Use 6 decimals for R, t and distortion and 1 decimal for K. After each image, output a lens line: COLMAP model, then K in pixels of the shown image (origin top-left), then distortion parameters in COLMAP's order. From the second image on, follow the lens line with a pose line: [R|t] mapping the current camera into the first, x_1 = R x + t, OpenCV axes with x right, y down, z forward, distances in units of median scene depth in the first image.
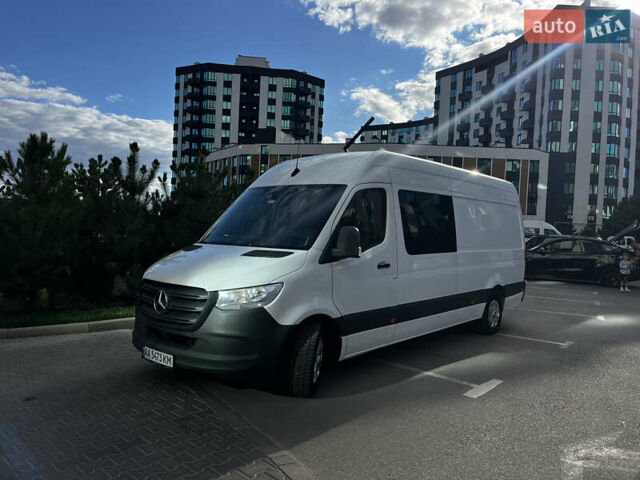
lens RADIAL K [[480.8, 0, 323.5], [0, 480.8, 237.6], [0, 0, 1]] dist [0.075710, -0.097498]
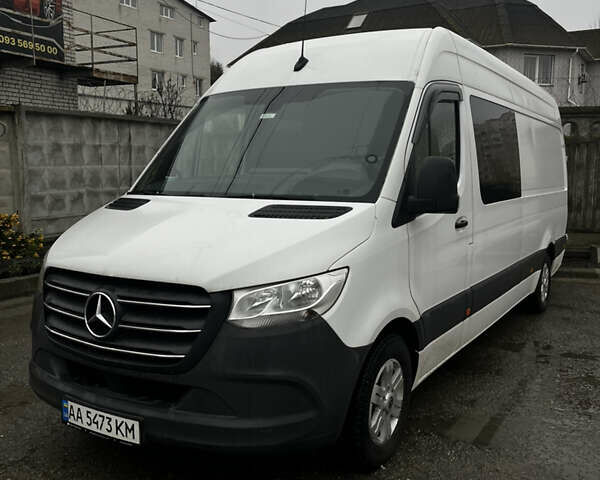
lens RADIAL K [[617.4, 0, 320.6], [0, 617.4, 239.3], [0, 0, 1]] dist [0.017948, -0.000153]
pose [[0.983210, -0.039867, 0.178069, -0.217660], [0.022588, 0.994927, 0.098030, -0.001696], [-0.181074, -0.092361, 0.979123, 0.335988]]
